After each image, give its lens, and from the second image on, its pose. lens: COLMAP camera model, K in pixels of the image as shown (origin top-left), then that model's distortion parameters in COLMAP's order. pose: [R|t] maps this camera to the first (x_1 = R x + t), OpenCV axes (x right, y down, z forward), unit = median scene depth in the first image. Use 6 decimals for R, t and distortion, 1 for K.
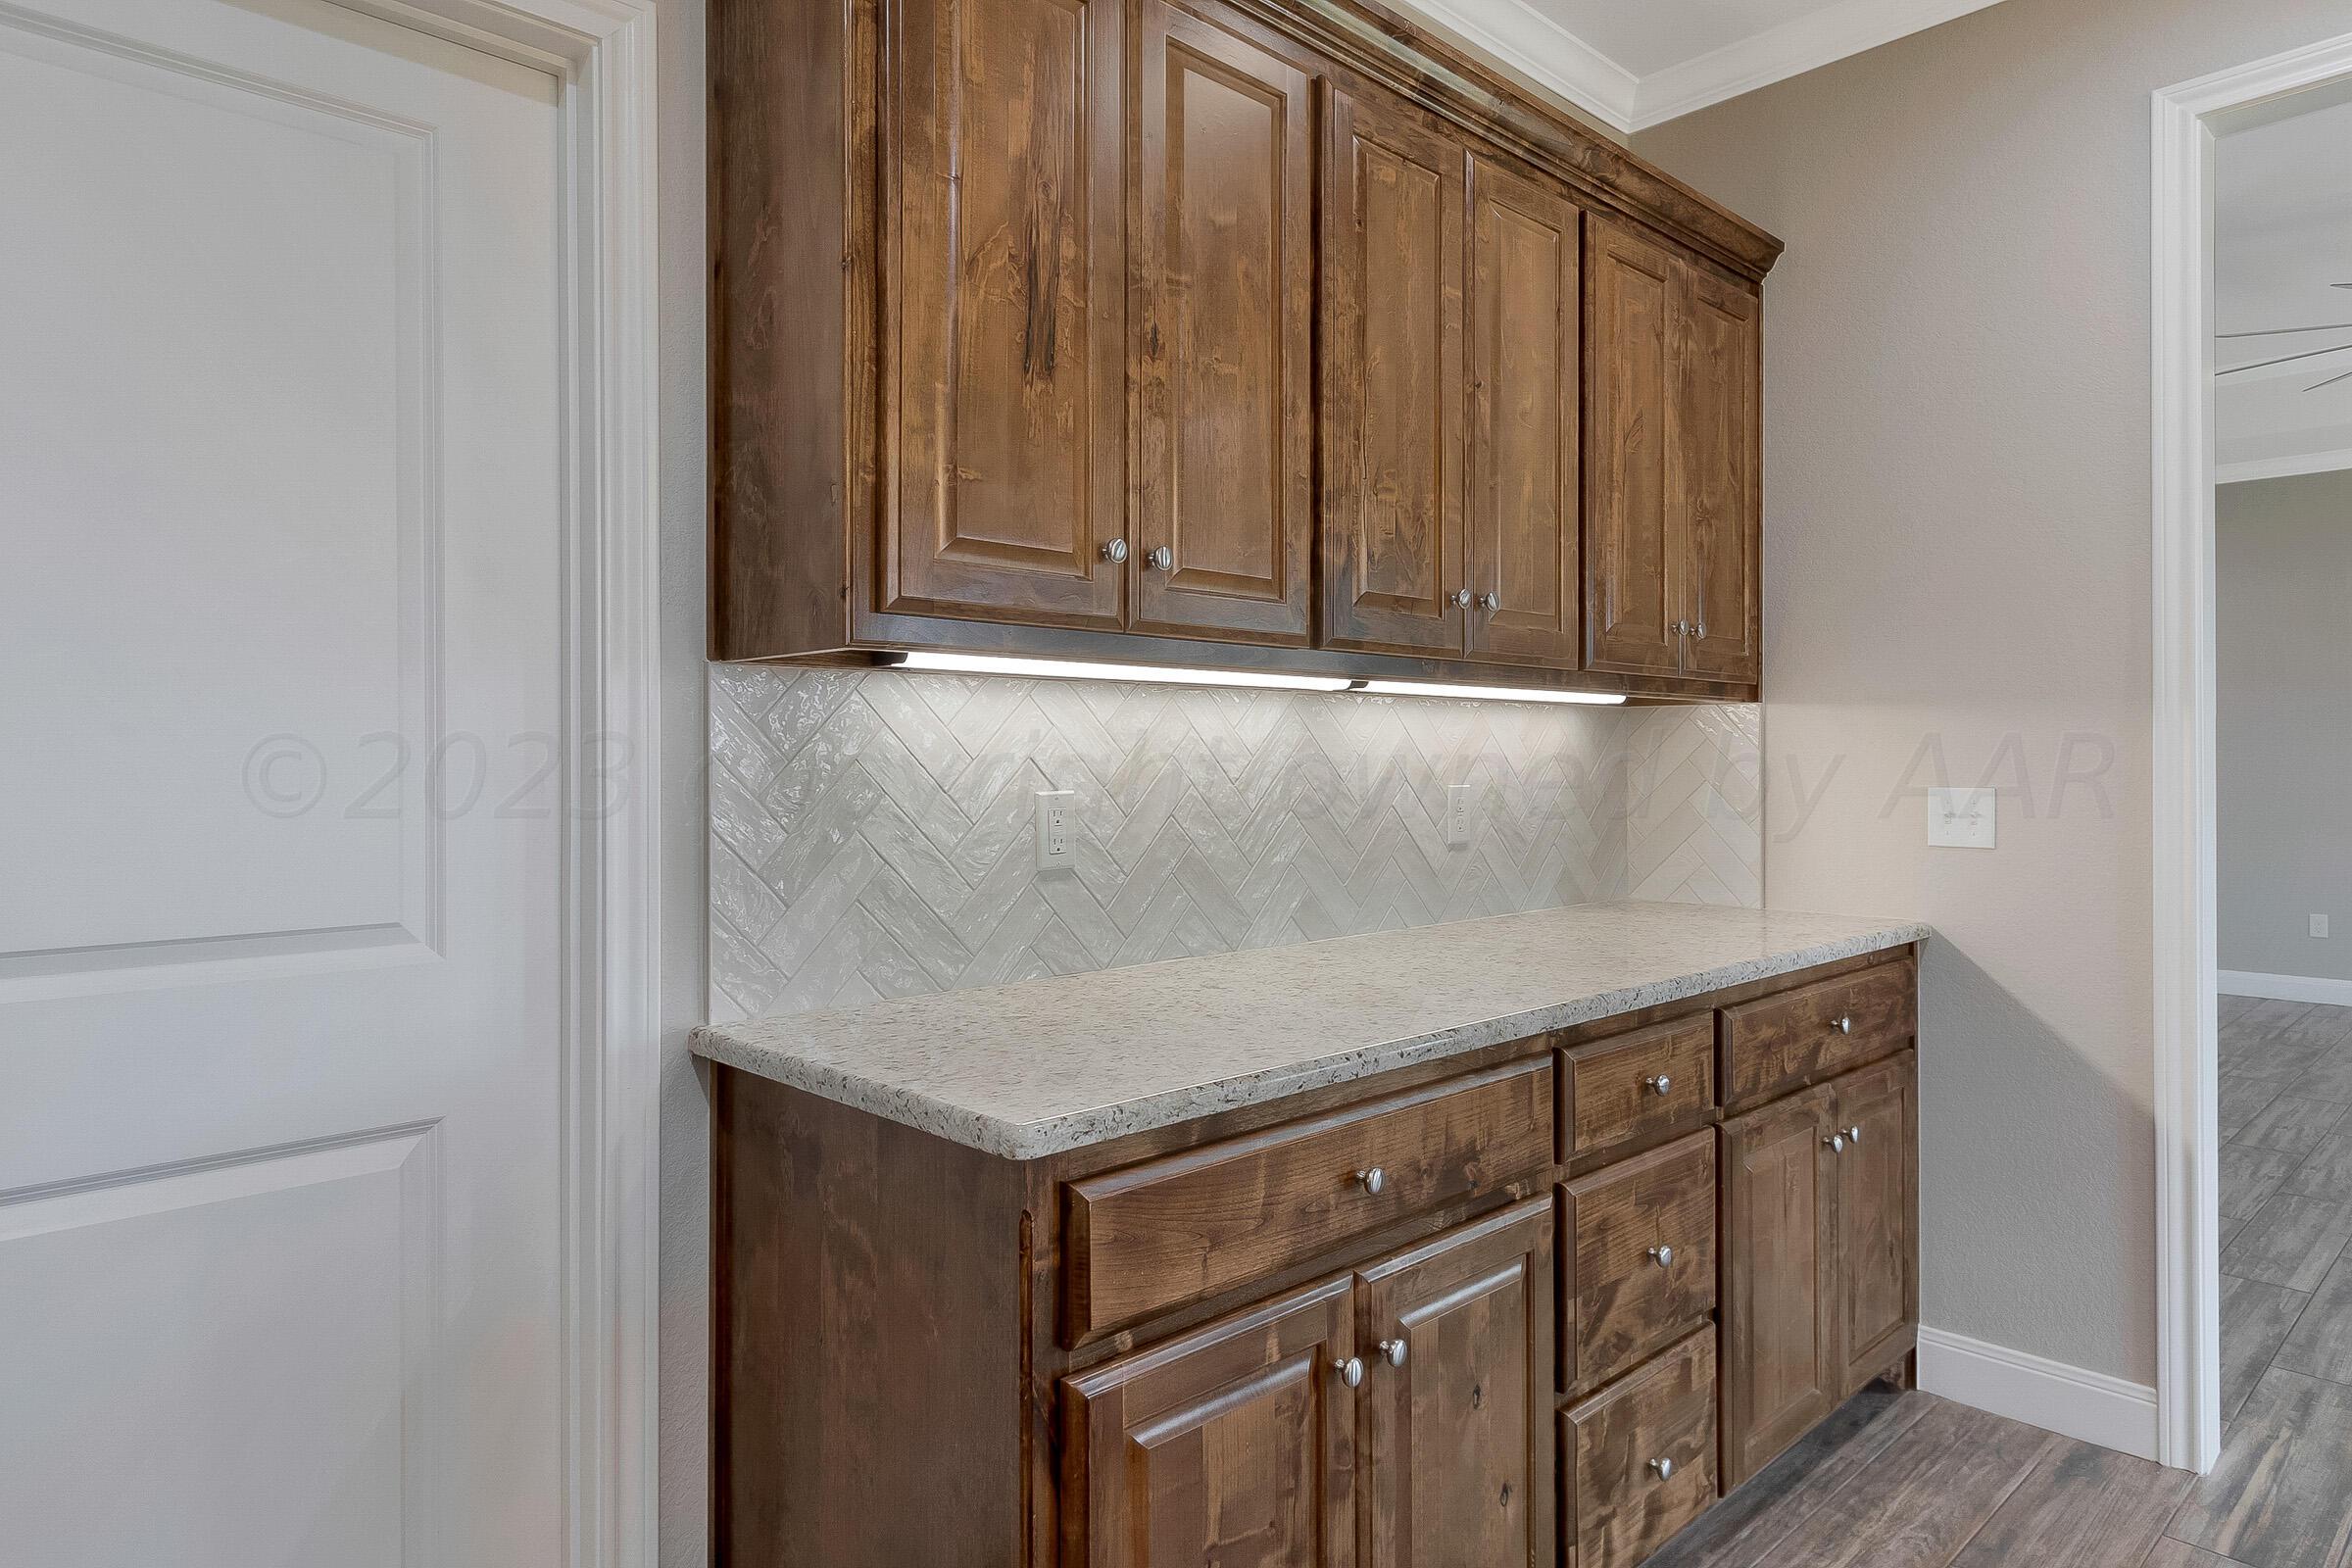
lens RADIAL K [[1384.4, 0, 1189.7], [0, 1384.4, 764.0], [0, 0, 1]] dist [0.001383, 0.000079]
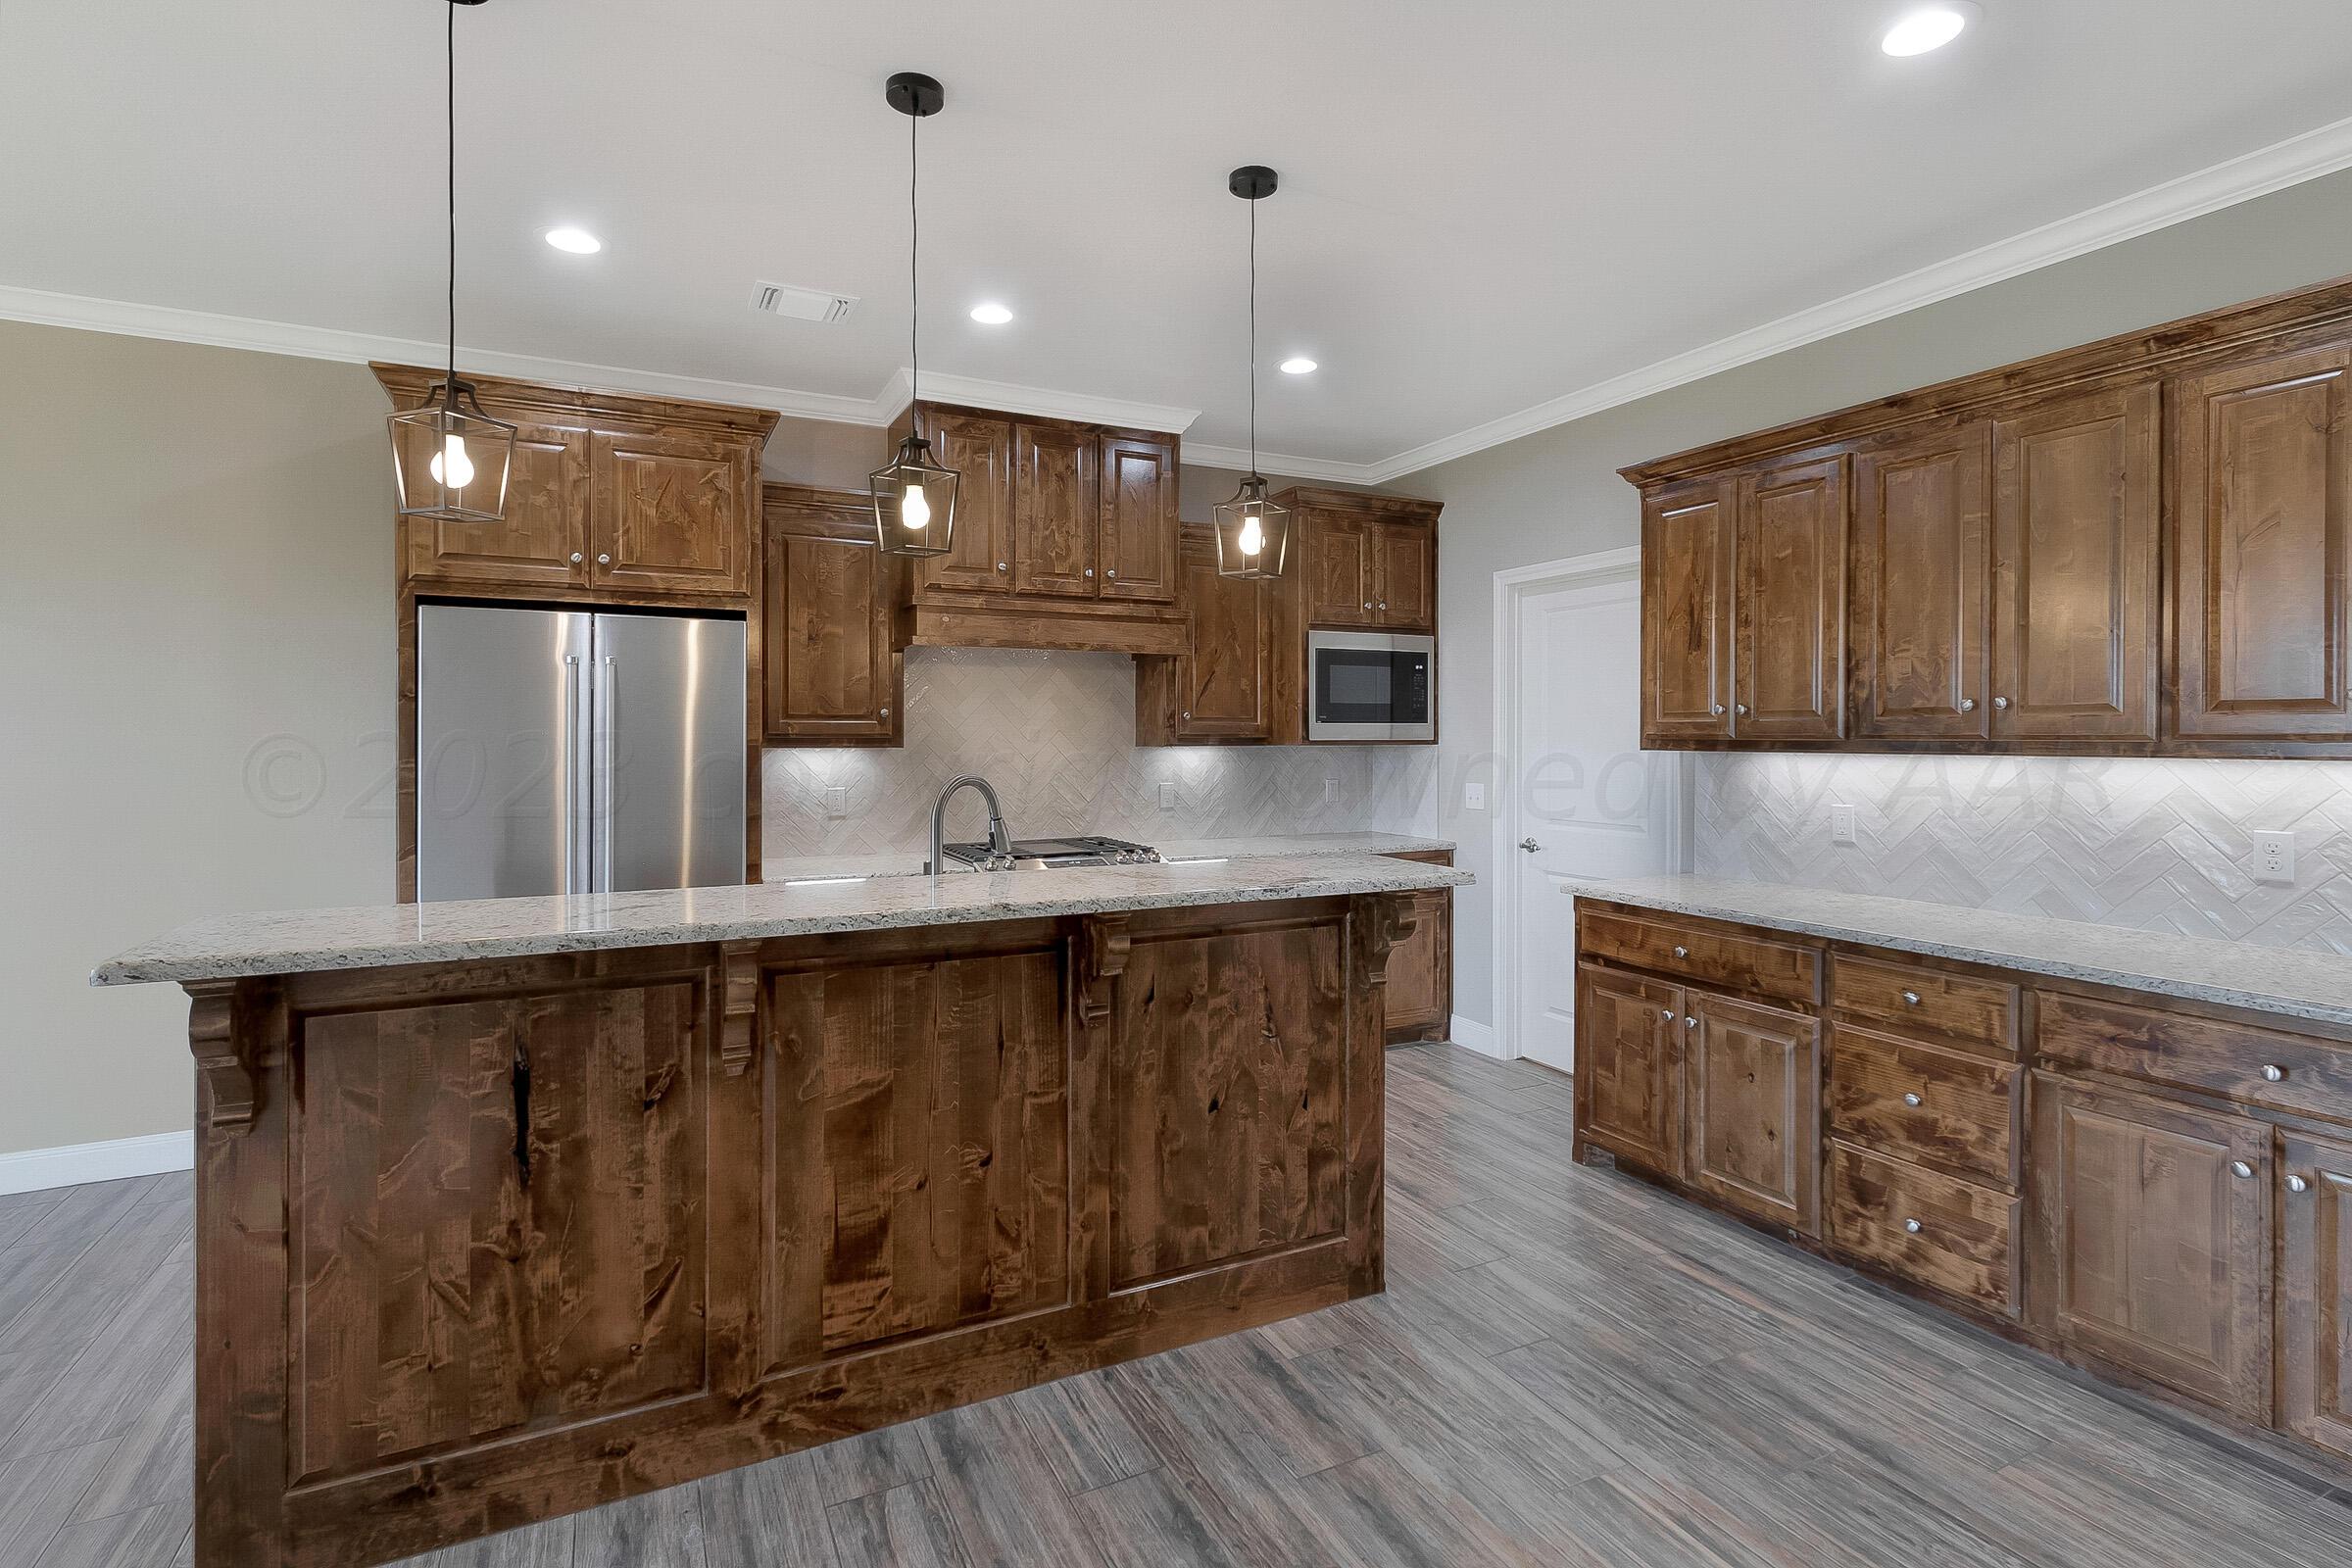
lens RADIAL K [[1115.9, 0, 1129.7], [0, 1115.9, 746.4], [0, 0, 1]] dist [0.001493, 0.000173]
pose [[-0.324592, 0.010742, -0.945793, 2.220649], [-0.000979, 0.999931, 0.011693, -0.105518], [0.945854, 0.004721, -0.324559, 0.614700]]
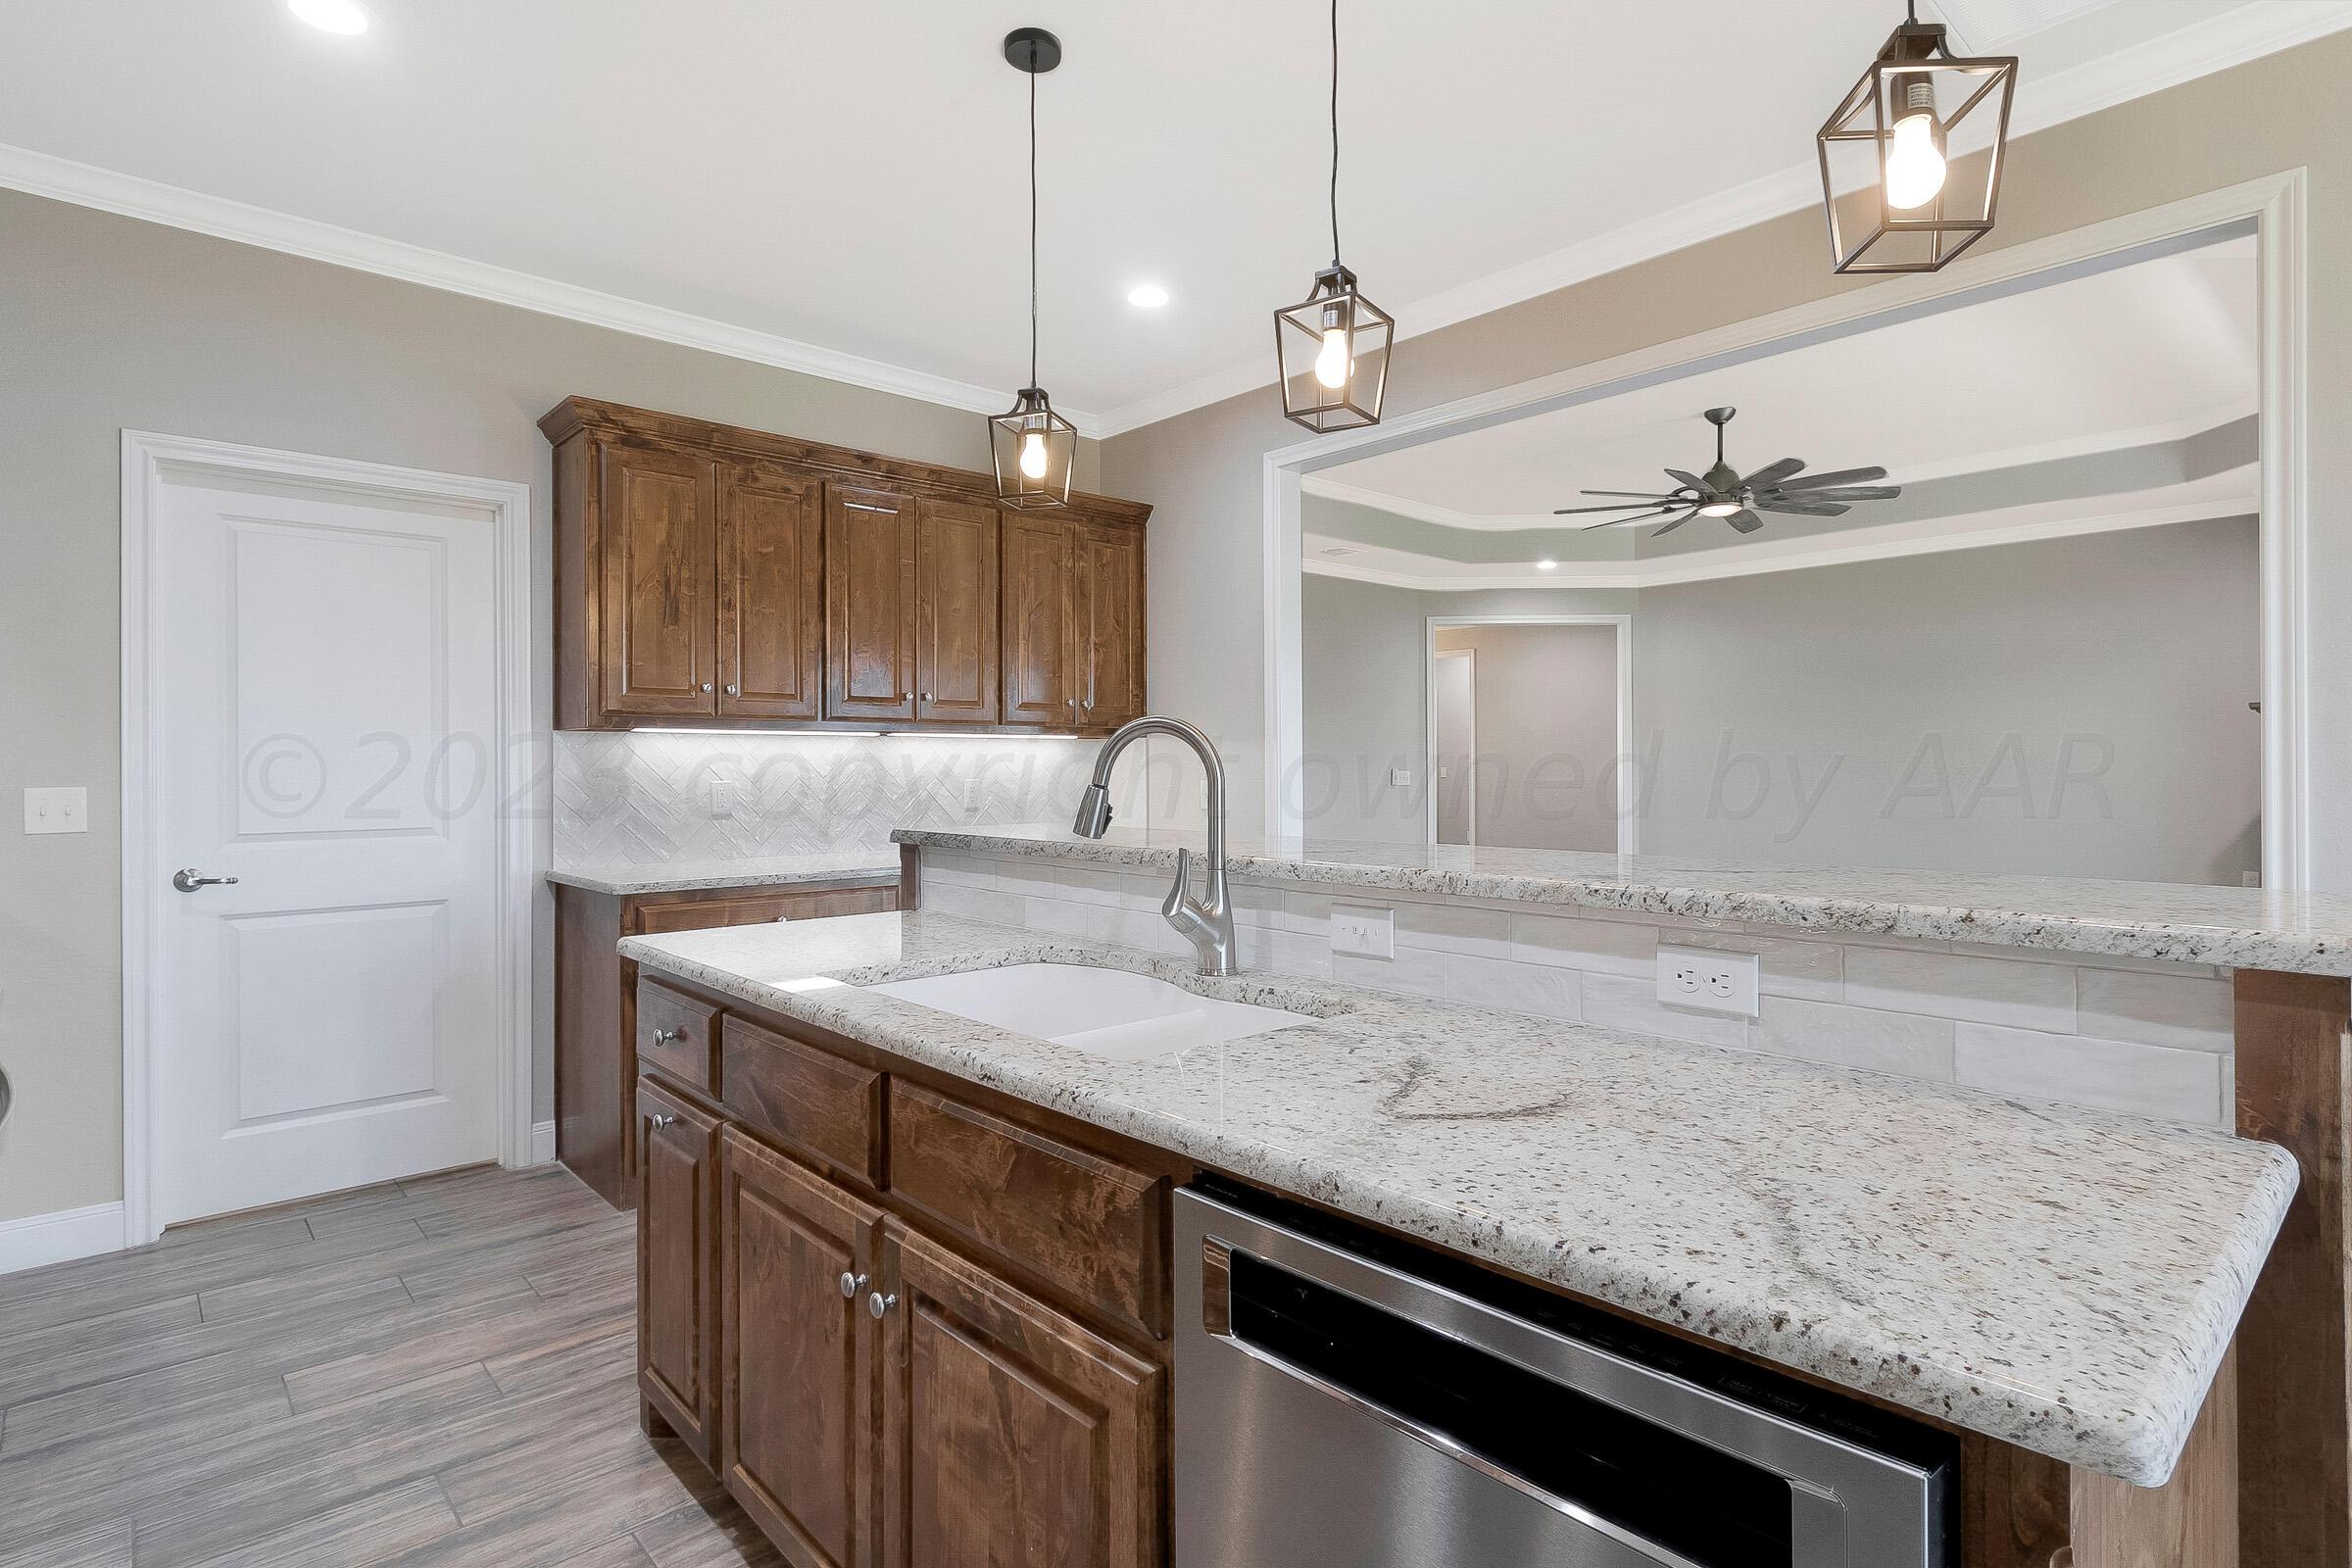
lens RADIAL K [[1186.3, 0, 1184.4], [0, 1186.3, 765.5], [0, 0, 1]] dist [-0.000191, 0.000053]
pose [[0.999548, 0.001272, -0.030053, 0.887722], [-0.001267, 0.999999, 0.000159, -0.009352], [0.030053, -0.000121, 0.999548, -1.173019]]
